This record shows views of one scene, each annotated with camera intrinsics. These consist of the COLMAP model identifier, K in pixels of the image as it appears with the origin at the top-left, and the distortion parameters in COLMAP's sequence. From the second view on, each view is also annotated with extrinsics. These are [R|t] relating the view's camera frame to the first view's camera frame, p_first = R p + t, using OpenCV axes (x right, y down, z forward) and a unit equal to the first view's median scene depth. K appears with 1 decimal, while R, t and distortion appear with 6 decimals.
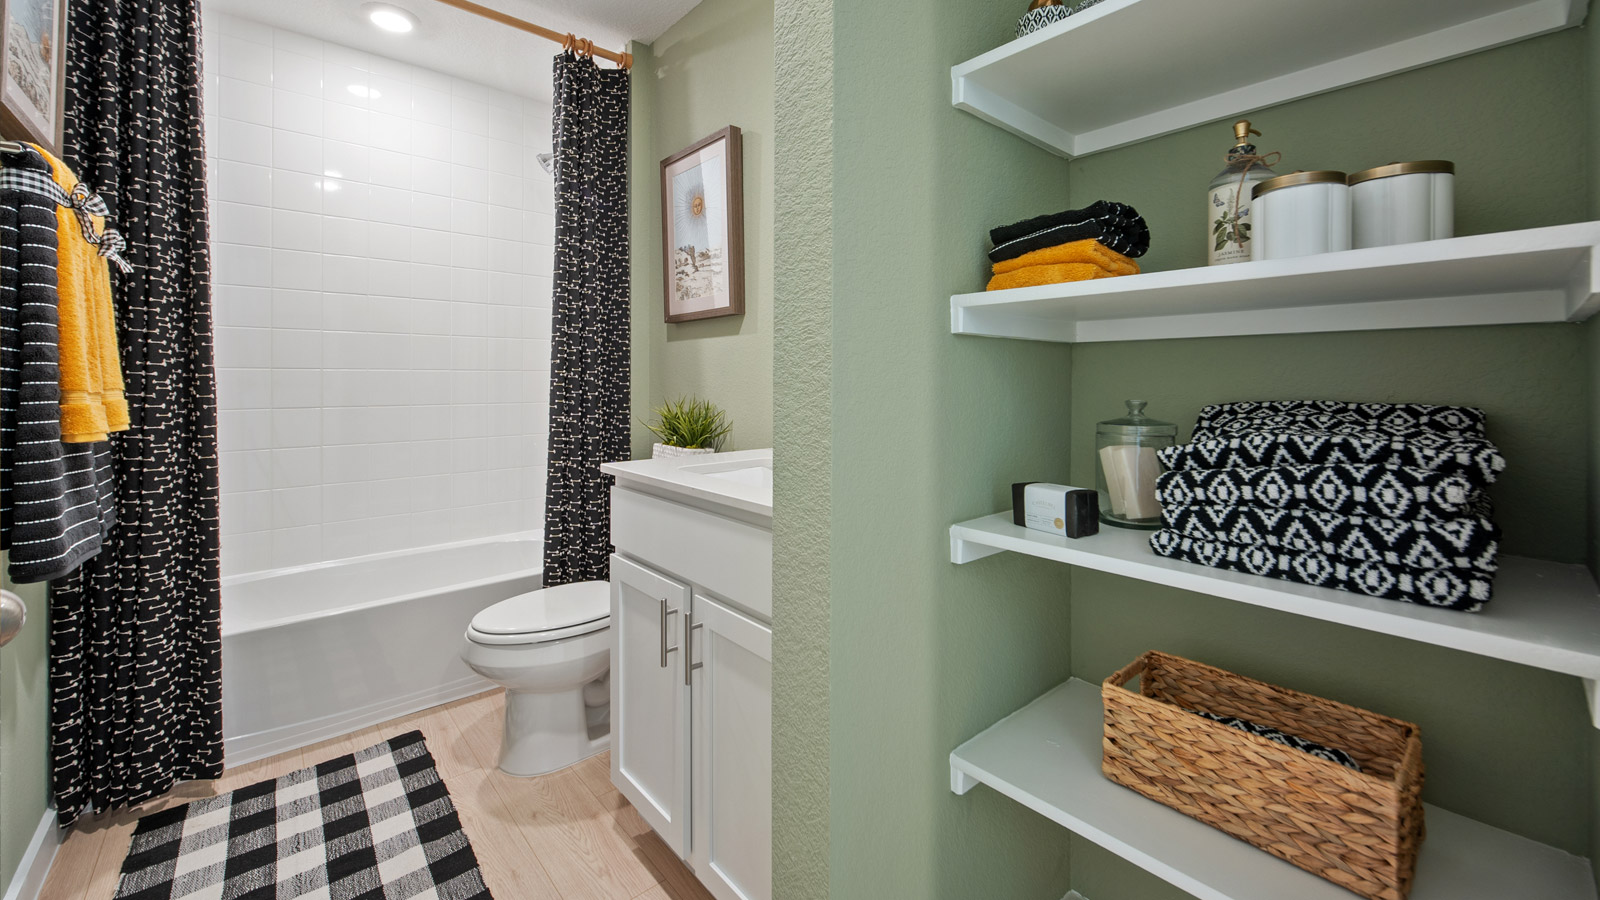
lens RADIAL K [[626.5, 0, 799.6], [0, 626.5, 408.8], [0, 0, 1]] dist [-0.000970, -0.000199]
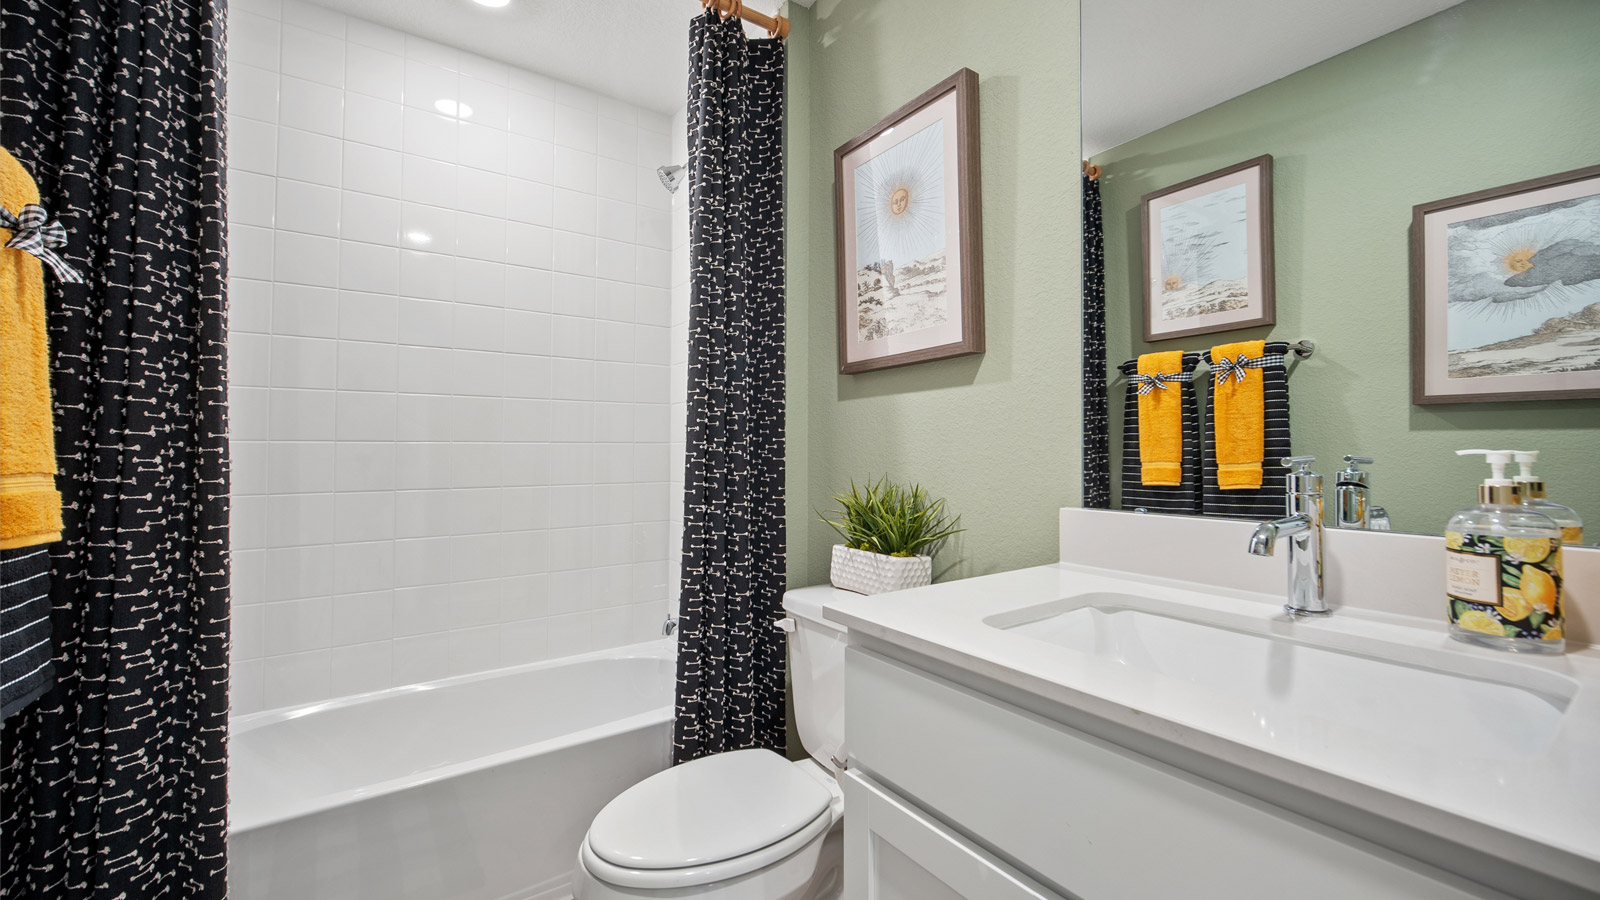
lens RADIAL K [[629.9, 0, 804.7], [0, 629.9, 463.1], [0, 0, 1]] dist [-0.000349, 0.000032]
pose [[0.994394, -0.002853, -0.105698, -0.239742], [-0.000270, 0.999564, -0.029518, -0.018813], [0.105737, 0.029381, 0.993960, 0.380602]]
